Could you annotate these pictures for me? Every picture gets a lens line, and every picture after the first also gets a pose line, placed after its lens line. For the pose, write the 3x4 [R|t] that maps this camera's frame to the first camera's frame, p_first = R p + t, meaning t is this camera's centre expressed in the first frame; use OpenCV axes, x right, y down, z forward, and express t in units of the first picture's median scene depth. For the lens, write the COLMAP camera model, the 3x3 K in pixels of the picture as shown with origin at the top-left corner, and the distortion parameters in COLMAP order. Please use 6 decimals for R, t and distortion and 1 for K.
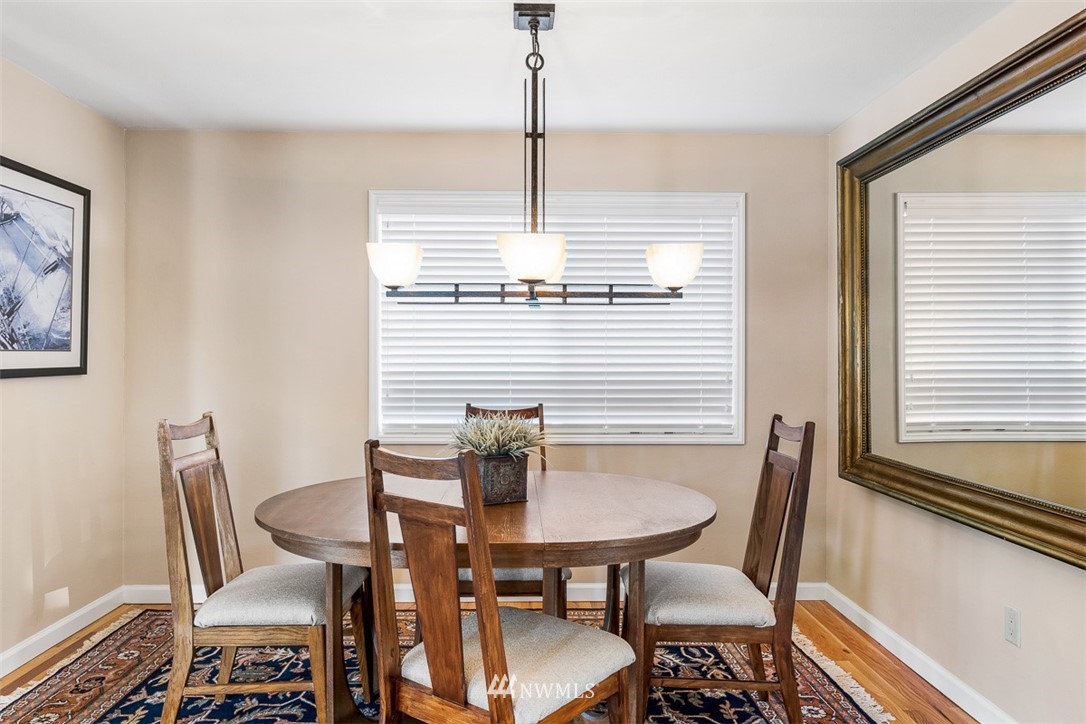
lens RADIAL K [[758.5, 0, 541.6], [0, 758.5, 367.2], [0, 0, 1]] dist [0.011979, 0.001385]
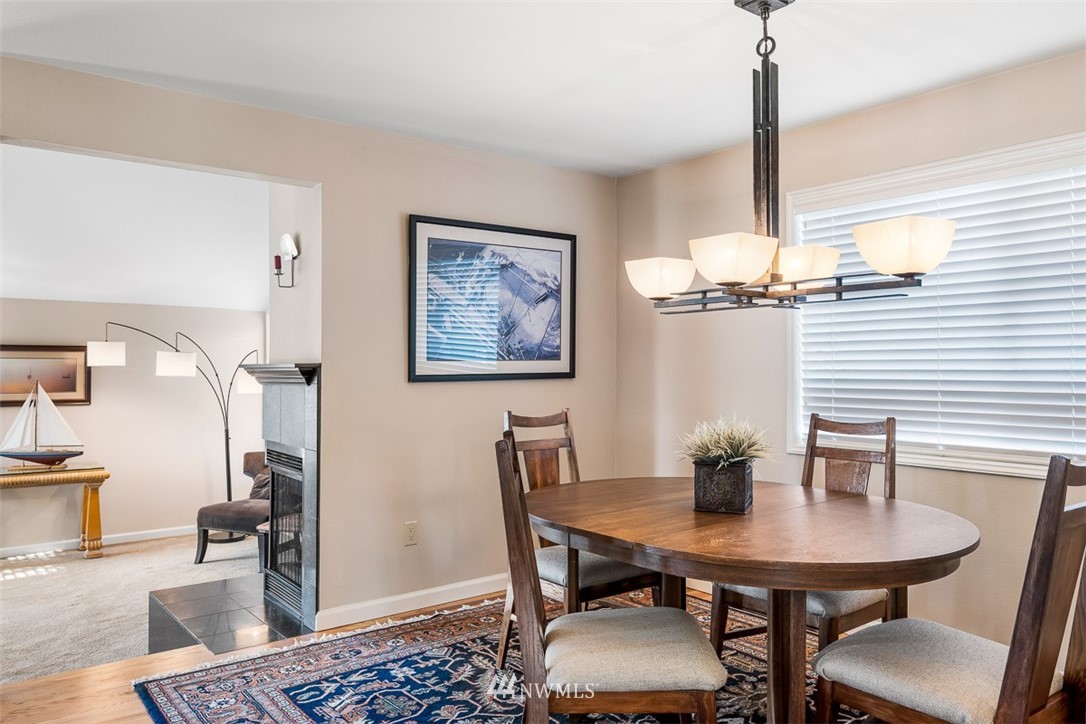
lens RADIAL K [[805.1, 0, 532.5], [0, 805.1, 363.0], [0, 0, 1]] dist [0.033538, -0.001254]
pose [[0.594818, -0.006668, -0.803832, 0.500668], [-0.005401, 0.999910, -0.012291, 0.001228], [0.803842, 0.011653, 0.594729, 0.144629]]
